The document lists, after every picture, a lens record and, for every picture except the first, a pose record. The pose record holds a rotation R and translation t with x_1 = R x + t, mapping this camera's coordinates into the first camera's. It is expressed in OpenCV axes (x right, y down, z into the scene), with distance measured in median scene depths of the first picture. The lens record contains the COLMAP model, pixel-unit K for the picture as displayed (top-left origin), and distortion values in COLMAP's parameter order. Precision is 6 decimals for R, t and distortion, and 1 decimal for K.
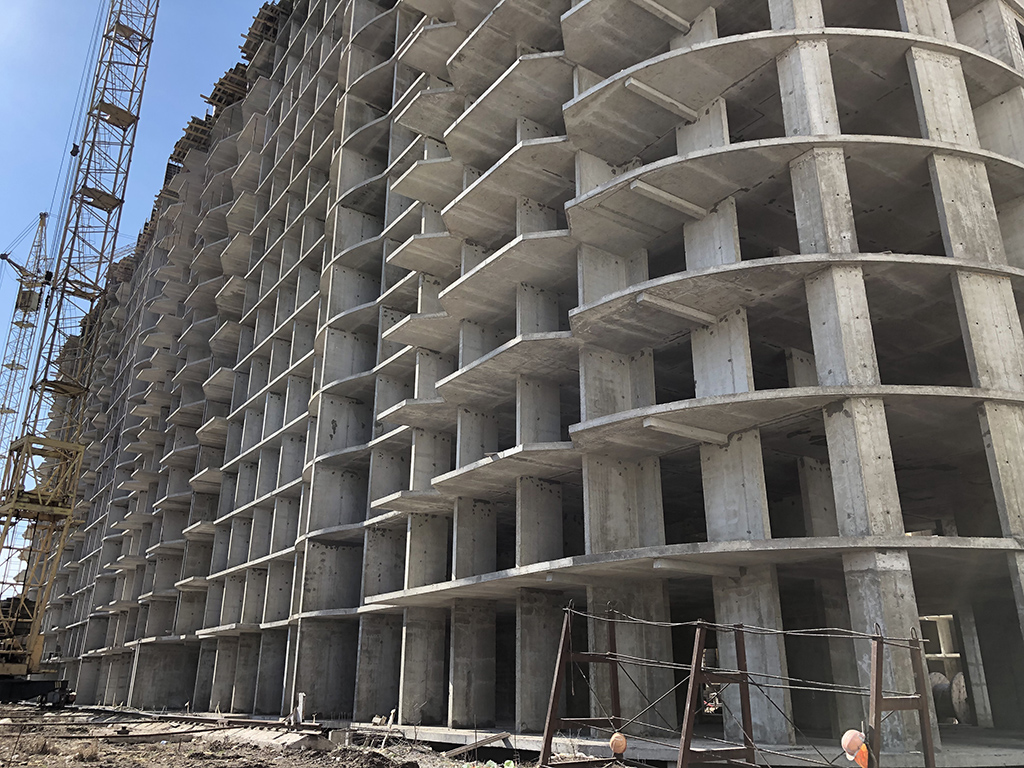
lens RADIAL K [[835.9, 0, 512.6], [0, 835.9, 385.1], [0, 0, 1]] dist [0.040366, -0.031550]
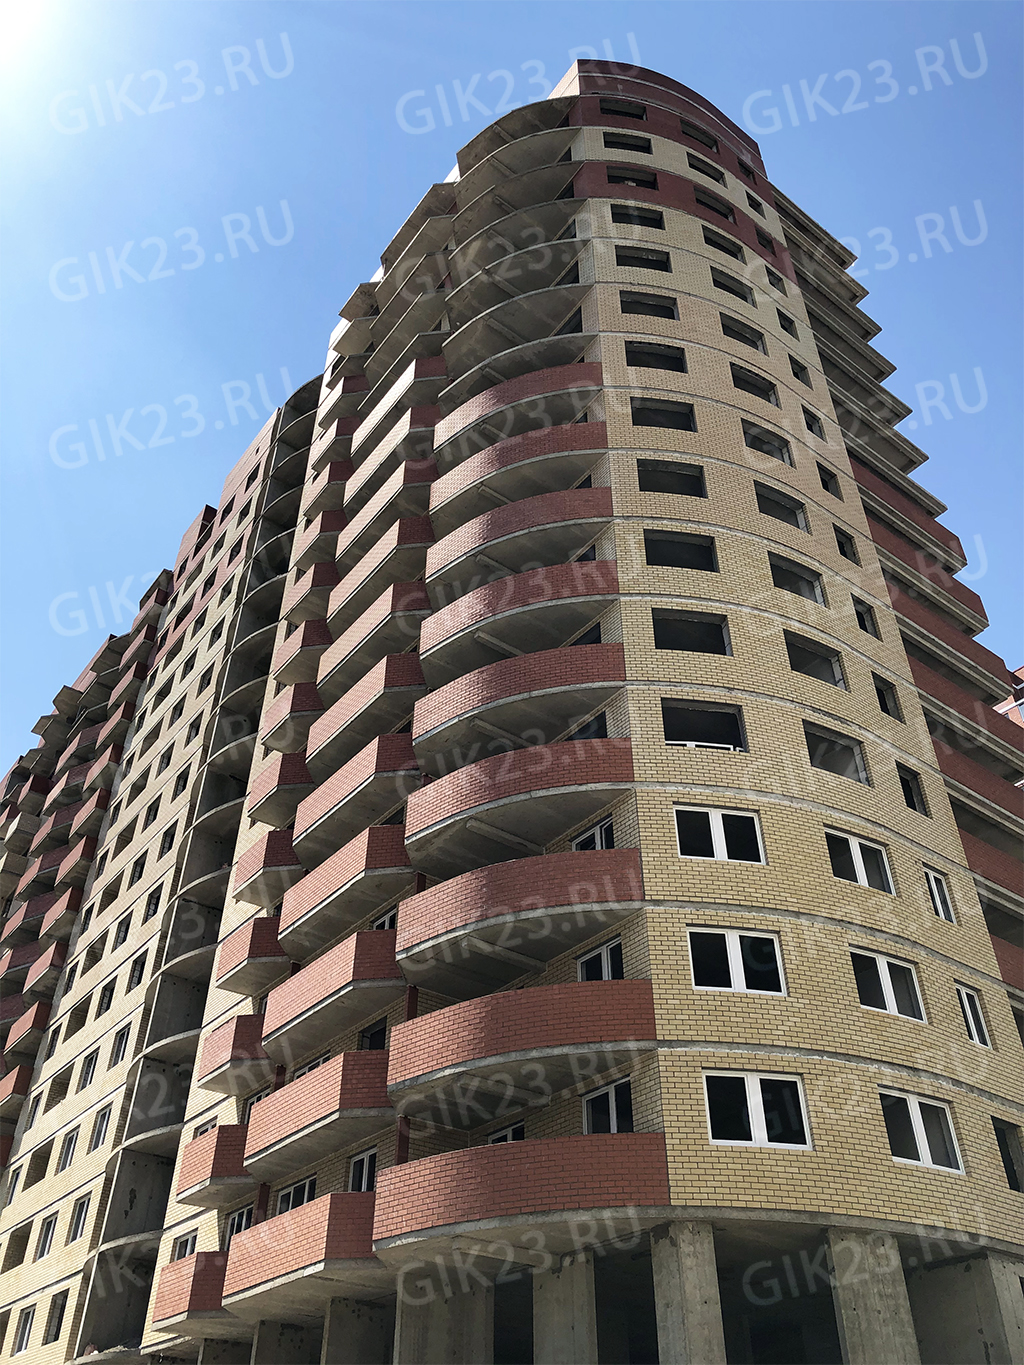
lens RADIAL K [[1114.3, 0, 512.9], [0, 1114.3, 681.6], [0, 0, 1]] dist [0.040366, -0.031550]
pose [[0.998912, 0.031749, 0.034172, 0.154160], [-0.018376, 0.941207, -0.337331, -0.102004], [-0.042873, 0.336335, 0.940766, -0.245640]]
